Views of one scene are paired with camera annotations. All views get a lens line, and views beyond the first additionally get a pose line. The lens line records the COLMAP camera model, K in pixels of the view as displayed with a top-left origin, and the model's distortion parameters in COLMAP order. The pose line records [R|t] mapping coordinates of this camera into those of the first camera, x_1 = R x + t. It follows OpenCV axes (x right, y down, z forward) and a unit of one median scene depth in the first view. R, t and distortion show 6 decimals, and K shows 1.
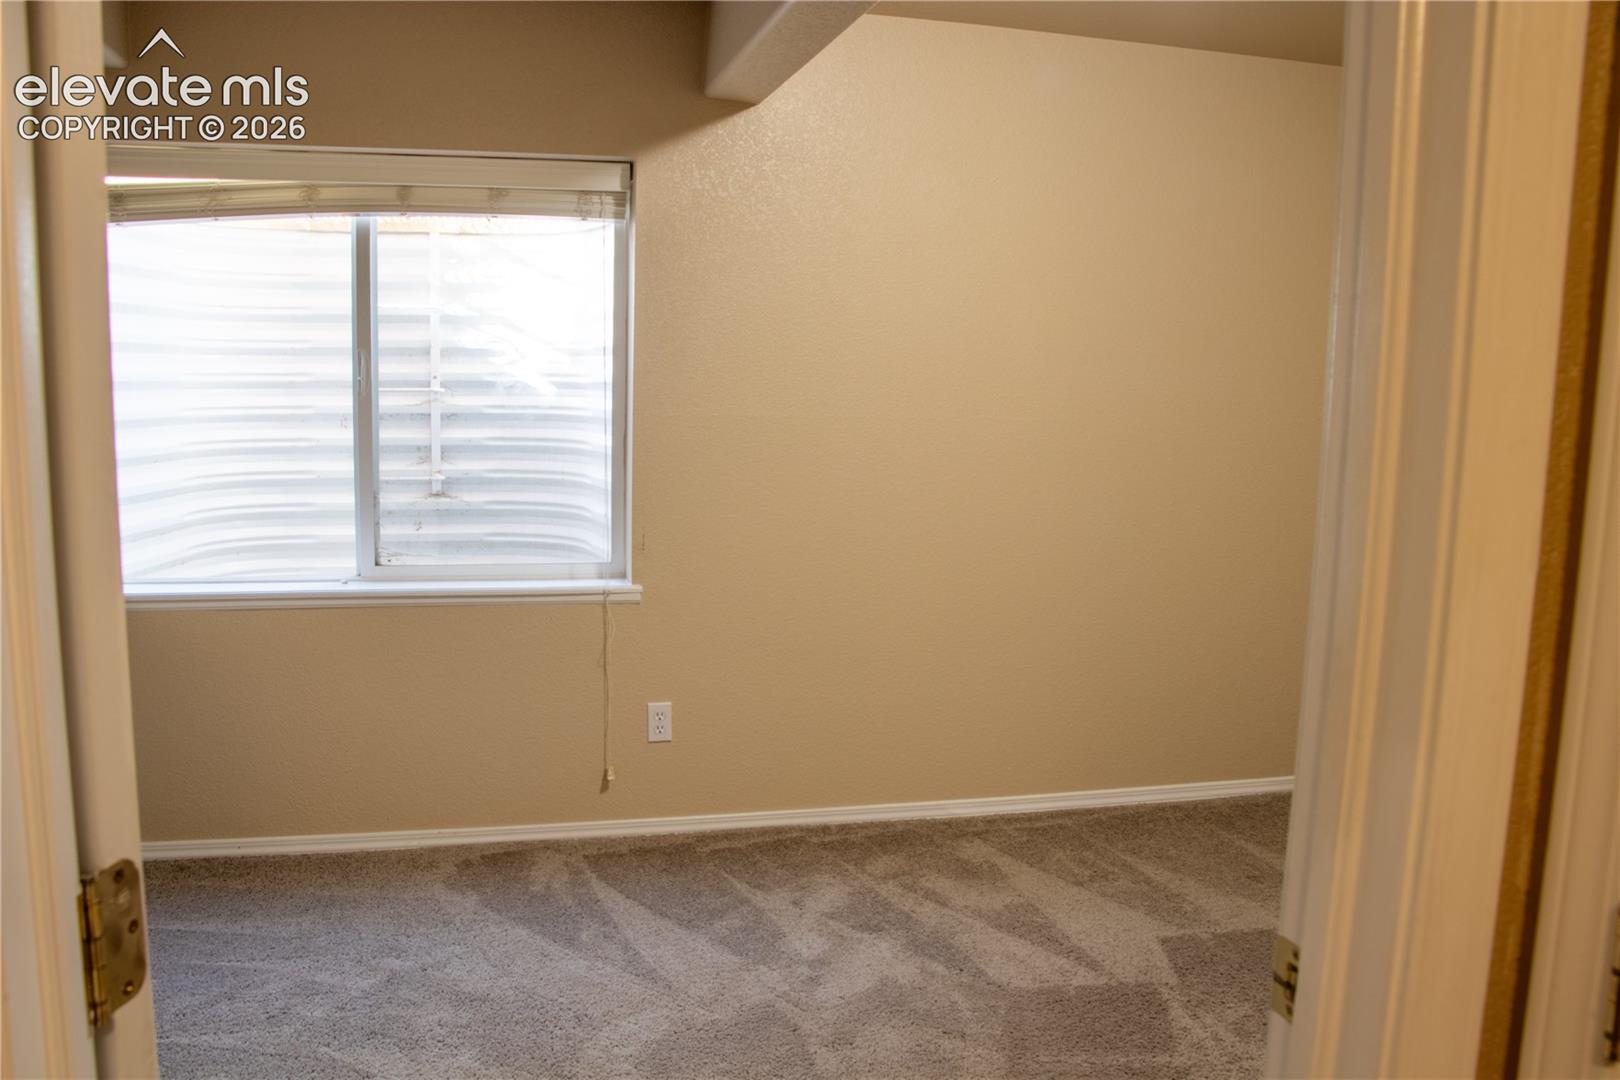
lens RADIAL K [[1318.9, 0, 837.0], [0, 1318.9, 549.1], [0, 0, 1]] dist [-0.196518, 0.134457]
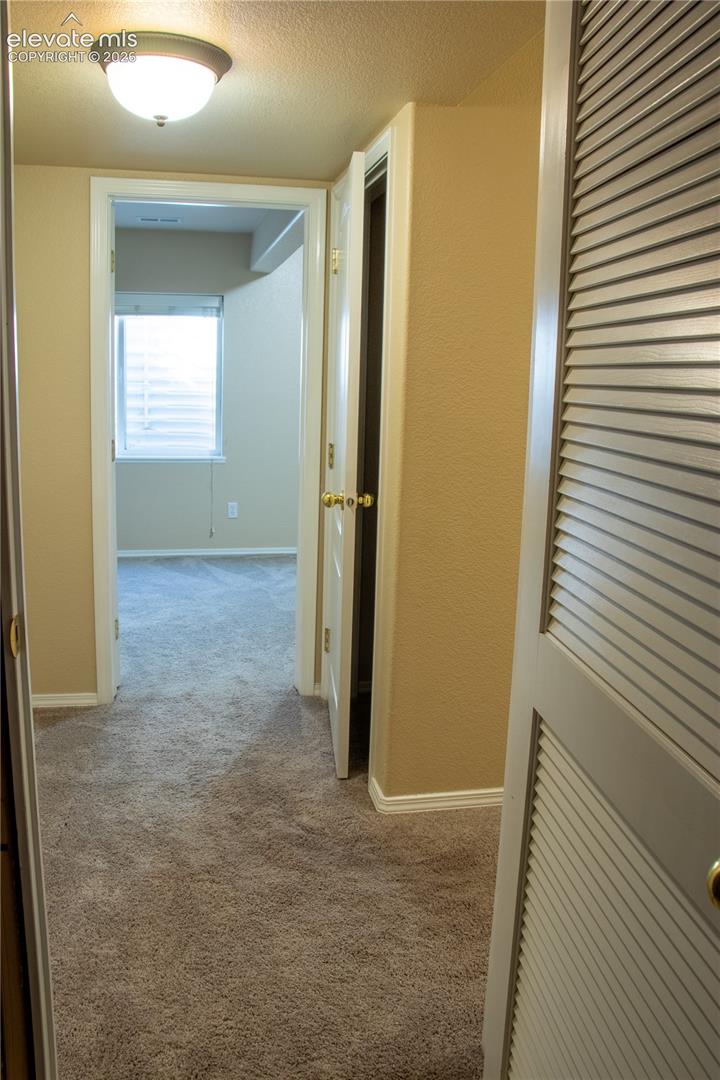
lens RADIAL K [[879.3, 0, 360.0], [0, 879.3, 540.0], [0, 0, 1]] dist [-0.196518, 0.134457]
pose [[0.998984, 0.011983, -0.043454, 0.197979], [-0.010157, 0.999066, 0.042010, 0.117818], [0.043917, -0.041526, 0.998172, -0.743764]]
